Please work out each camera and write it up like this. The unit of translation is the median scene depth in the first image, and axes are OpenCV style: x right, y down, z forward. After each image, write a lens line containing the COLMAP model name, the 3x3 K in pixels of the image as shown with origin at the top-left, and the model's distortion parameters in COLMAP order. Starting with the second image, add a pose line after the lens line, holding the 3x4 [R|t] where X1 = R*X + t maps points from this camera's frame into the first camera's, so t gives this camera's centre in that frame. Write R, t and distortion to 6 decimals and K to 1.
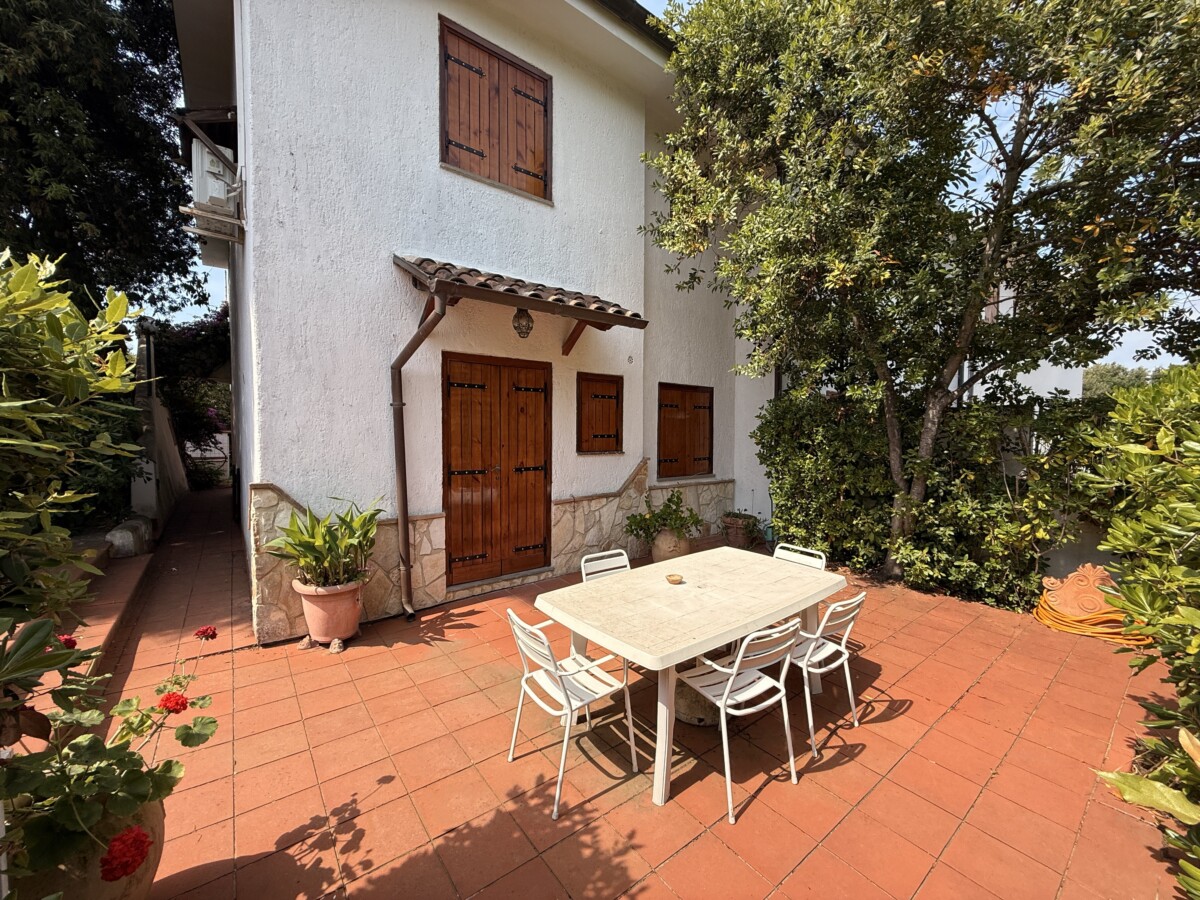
lens RADIAL K [[475.2, 0, 598.0], [0, 475.2, 450.2], [0, 0, 1]] dist [-0.002667, 0.000137]
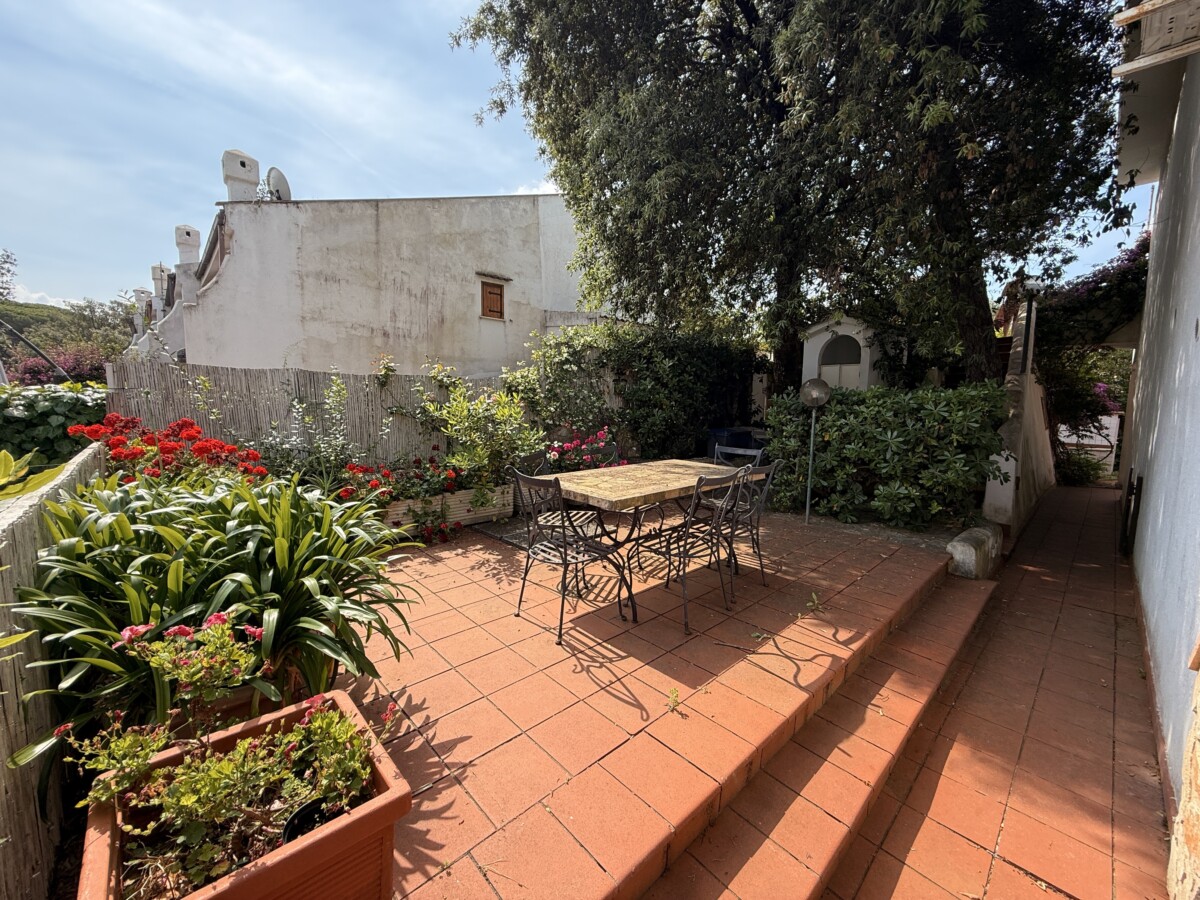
lens RADIAL K [[475.2, 0, 594.1], [0, 475.2, 450.5], [0, 0, 1]] dist [-0.002667, 0.000137]
pose [[0.081594, 0.100002, -0.991636, -0.268094], [-0.047008, 0.994232, 0.096396, -0.038155], [0.995556, 0.038750, 0.085824, 0.294860]]
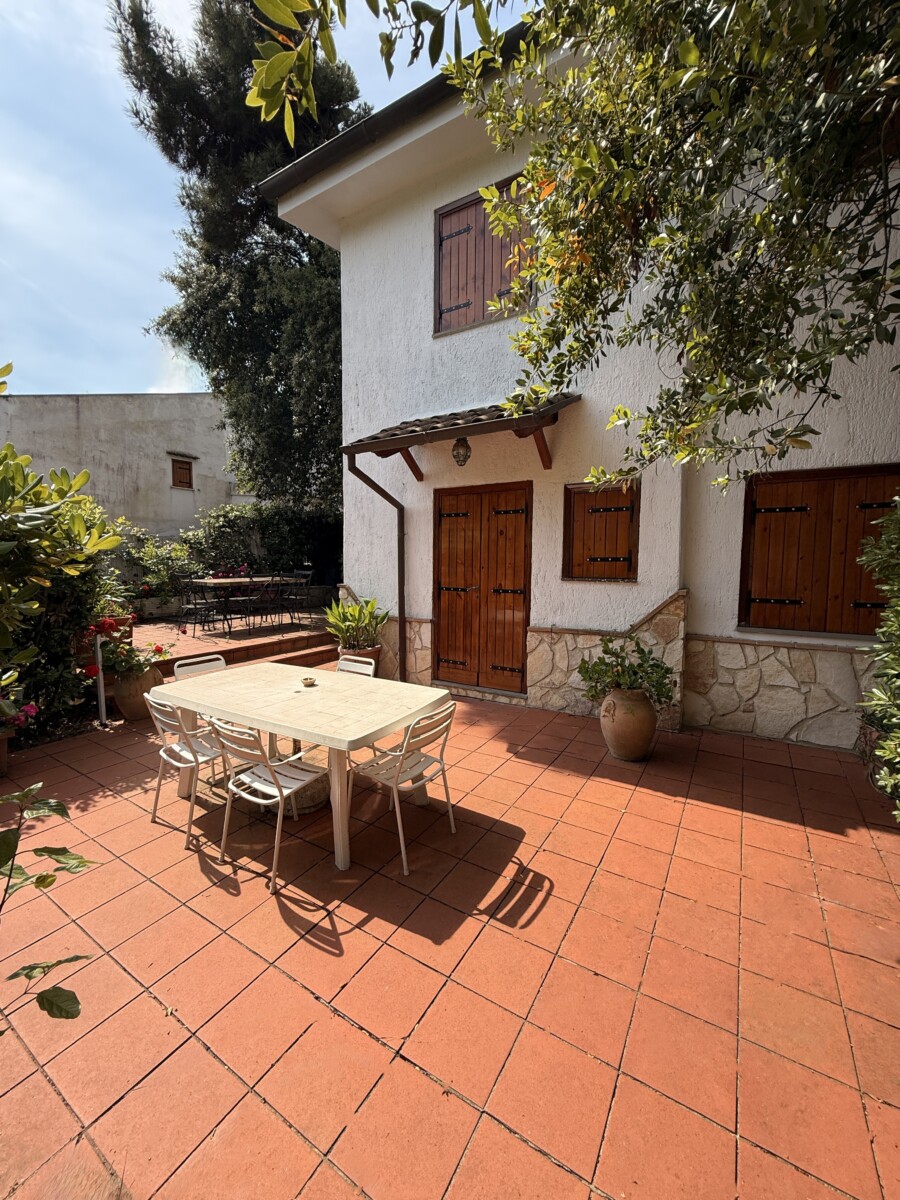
lens RADIAL K [[475.2, 0, 450.3], [0, 475.2, 598.0], [0, 0, 1]] dist [-0.002667, 0.000137]
pose [[0.349991, 0.071600, -0.934013, 0.727142], [-0.041234, 0.997286, 0.061000, -0.002933], [0.935845, 0.017164, 0.351994, 0.512036]]
